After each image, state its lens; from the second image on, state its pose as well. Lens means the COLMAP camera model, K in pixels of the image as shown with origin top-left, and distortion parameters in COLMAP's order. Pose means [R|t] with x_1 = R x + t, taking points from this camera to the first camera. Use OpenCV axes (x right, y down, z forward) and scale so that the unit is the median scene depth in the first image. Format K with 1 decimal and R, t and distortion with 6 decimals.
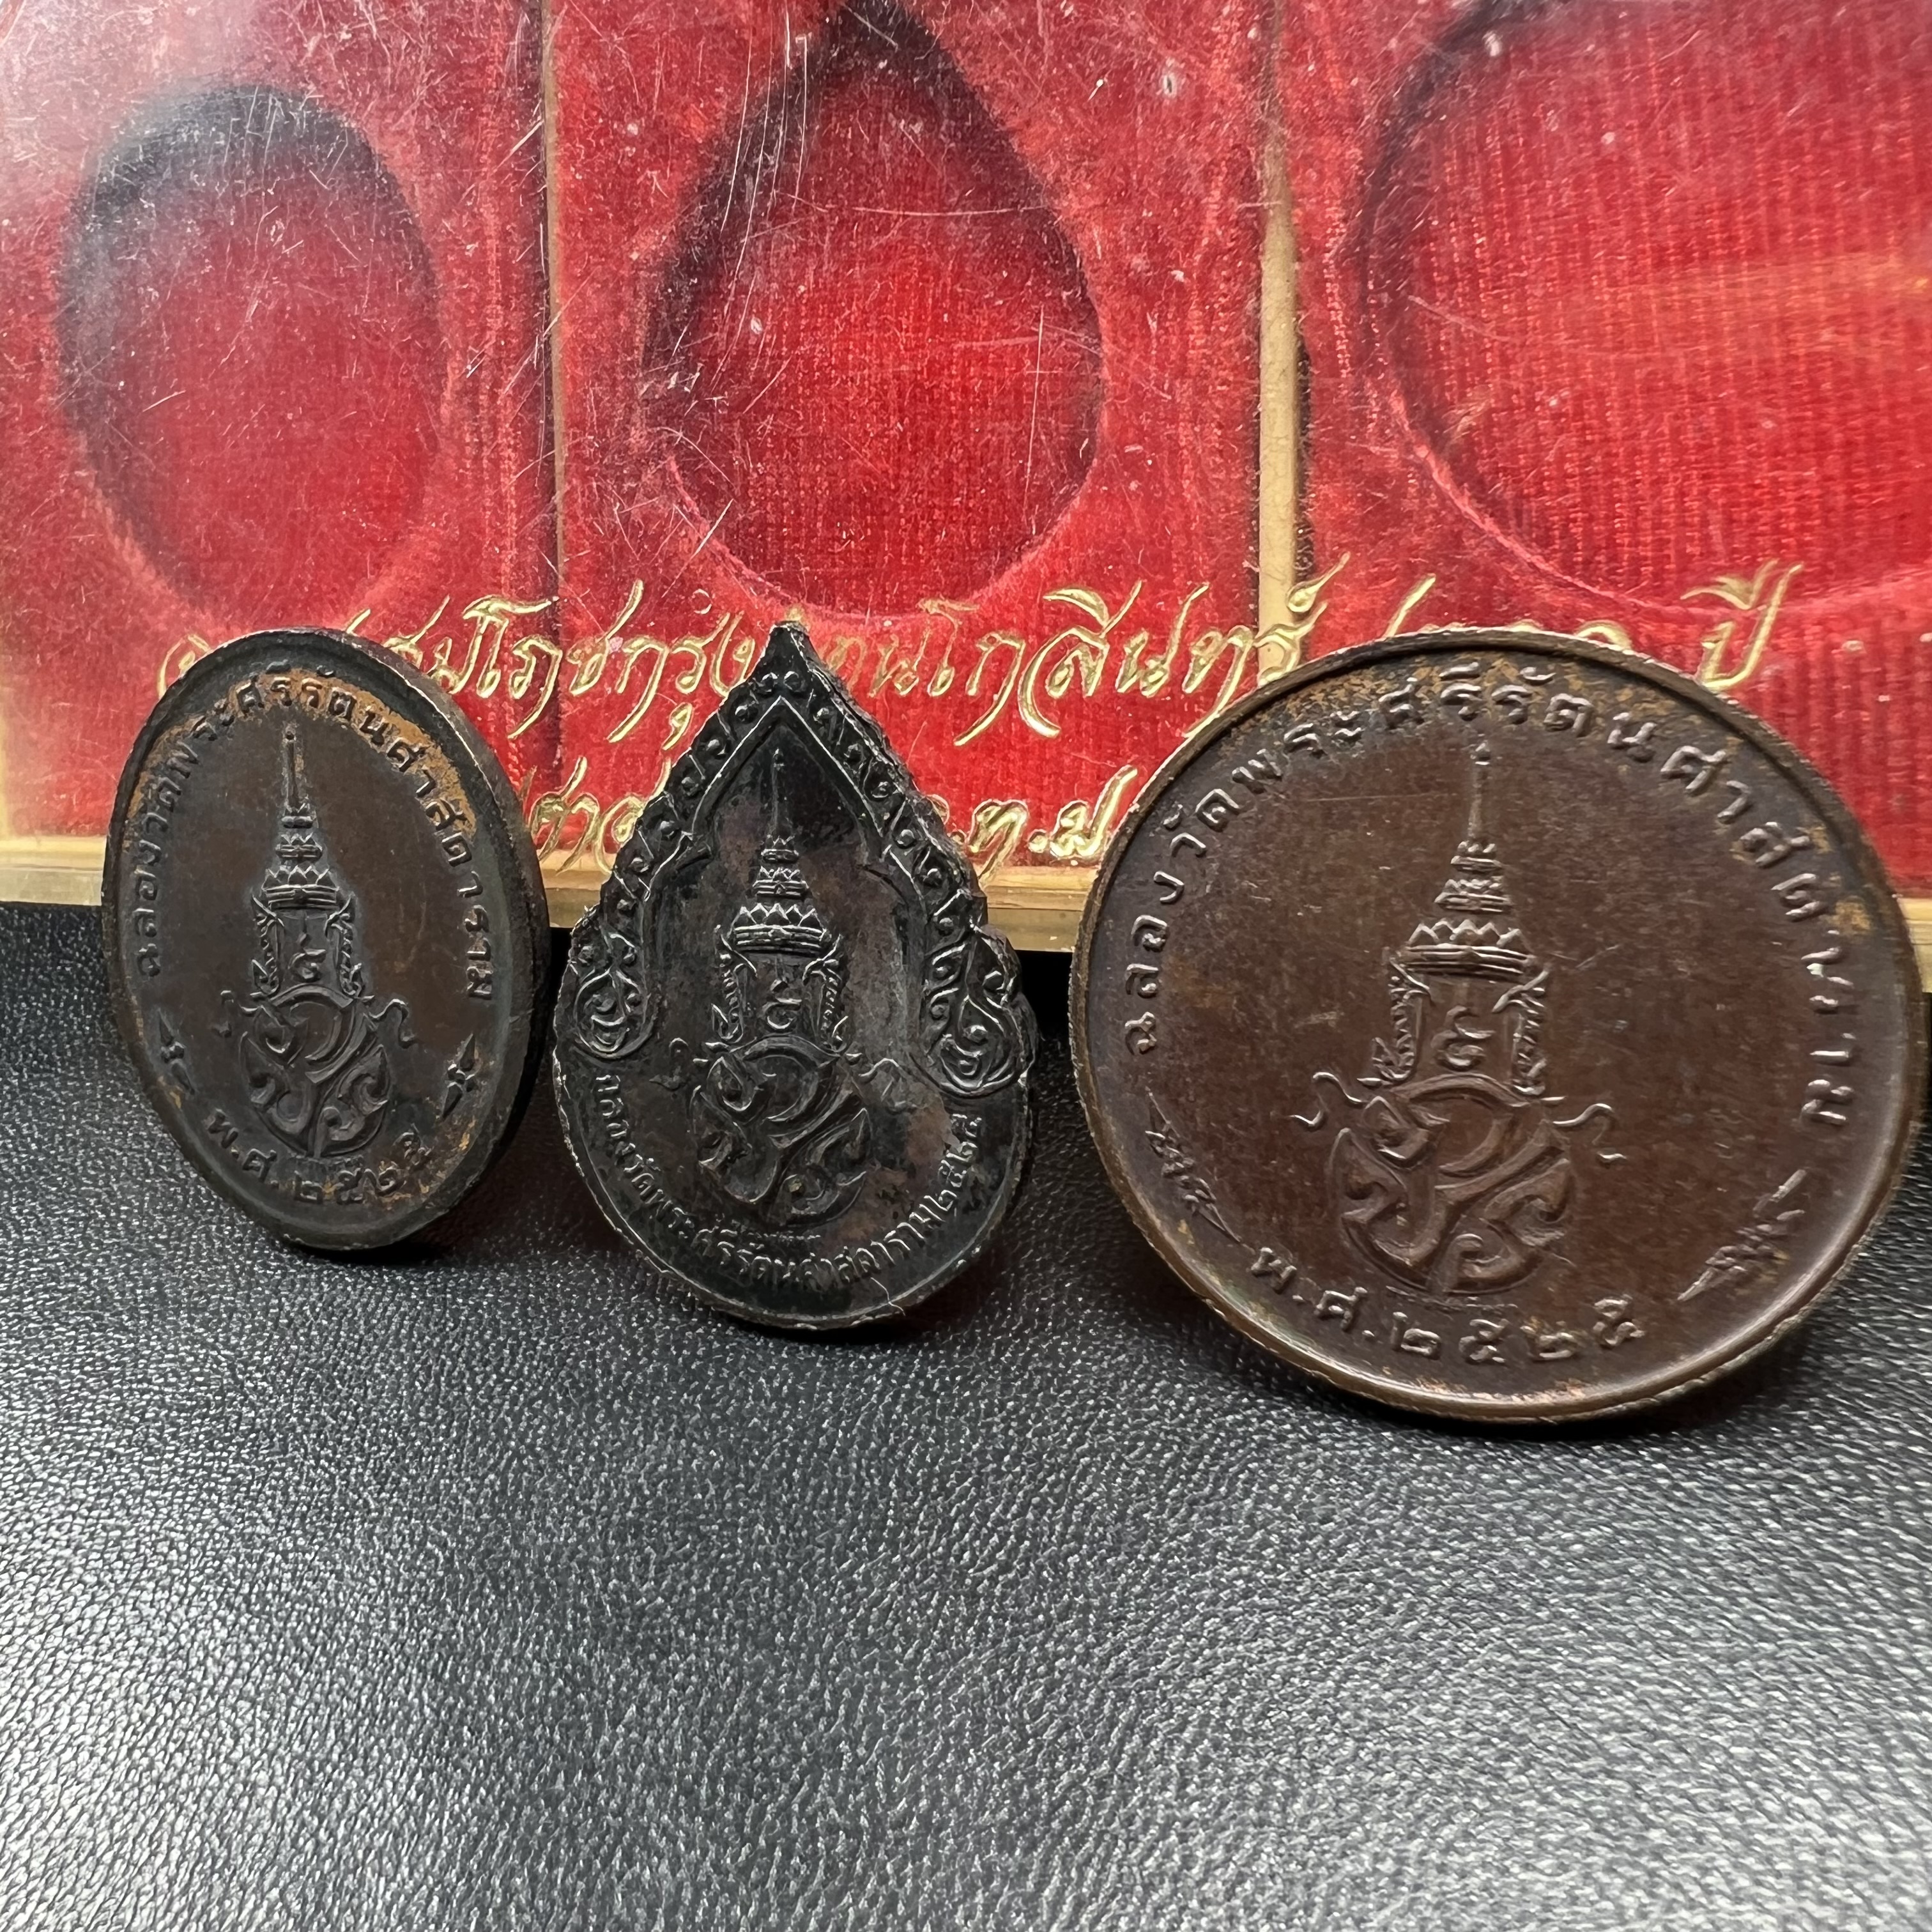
lens RADIAL K [[1979.8, 0, 722.2], [0, 1979.8, 829.2], [0, 0, 1]] dist [-0.000199, -0.011266]
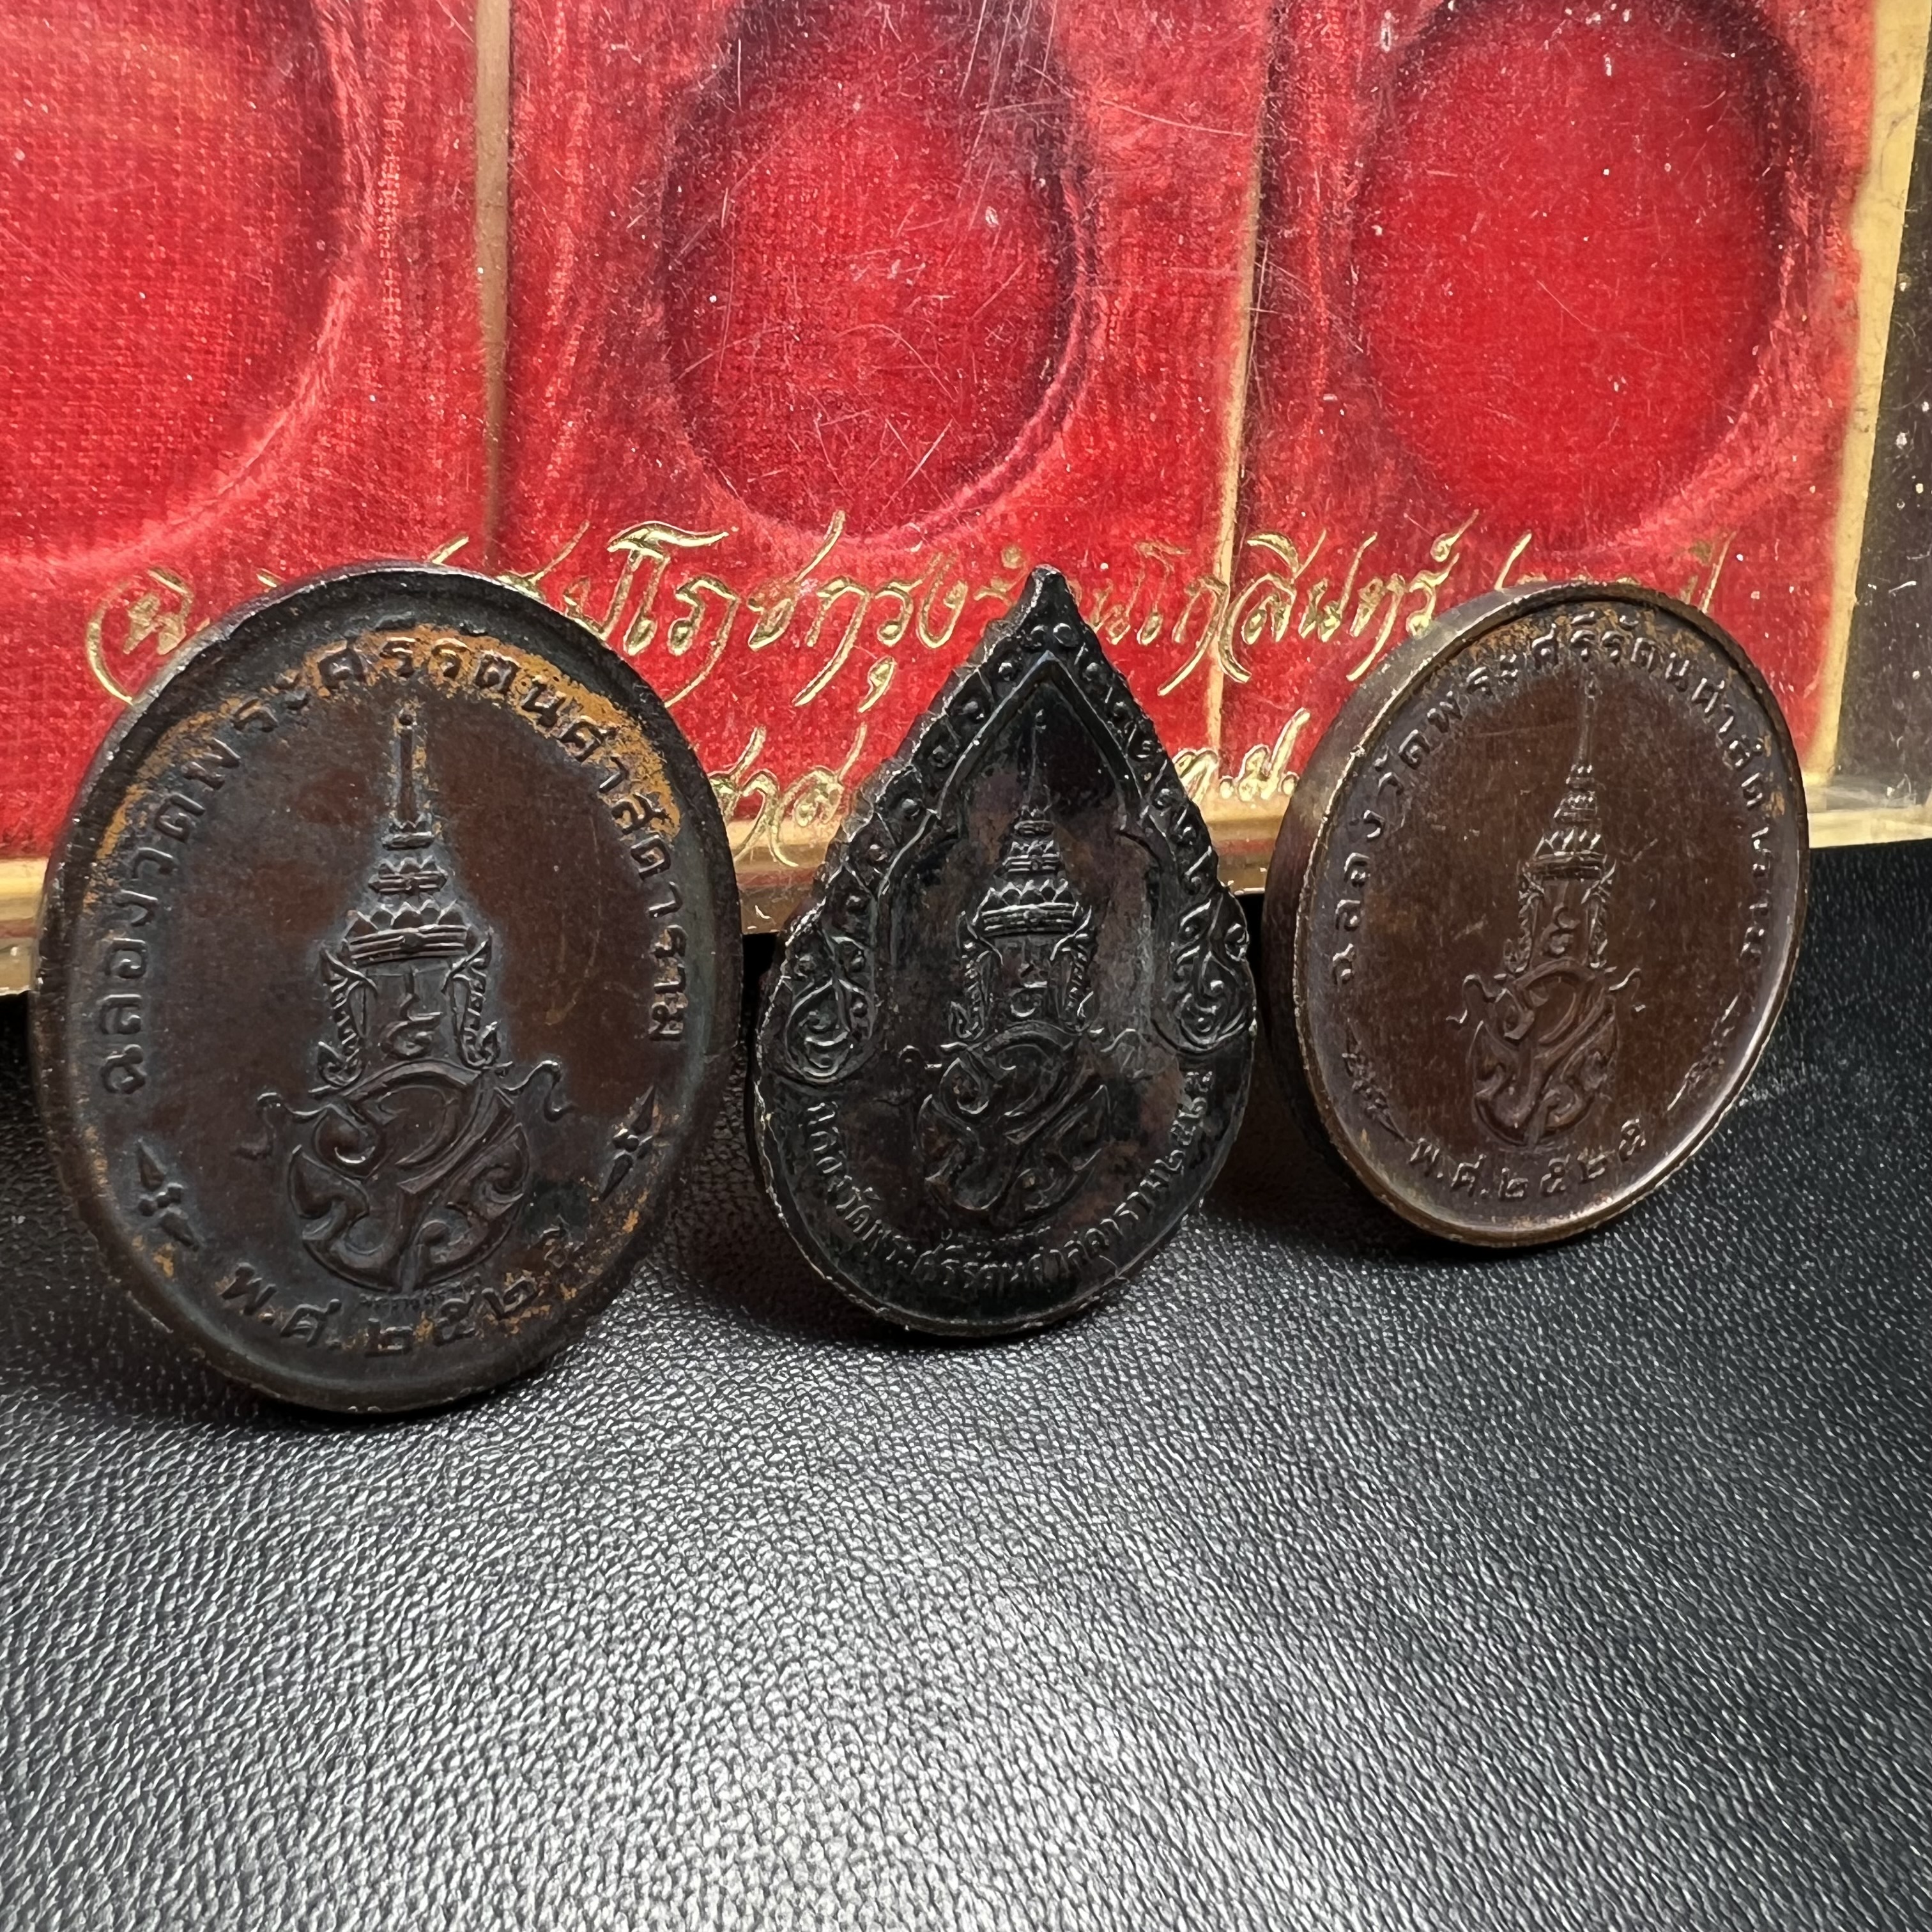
lens RADIAL K [[1979.8, 0, 722.2], [0, 1979.8, 829.2], [0, 0, 1]] dist [-0.000199, -0.011266]
pose [[0.696453, -0.105471, 0.709809, -0.732160], [0.036677, 0.993079, 0.111575, -0.094511], [-0.716664, -0.051673, 0.695501, 0.492158]]
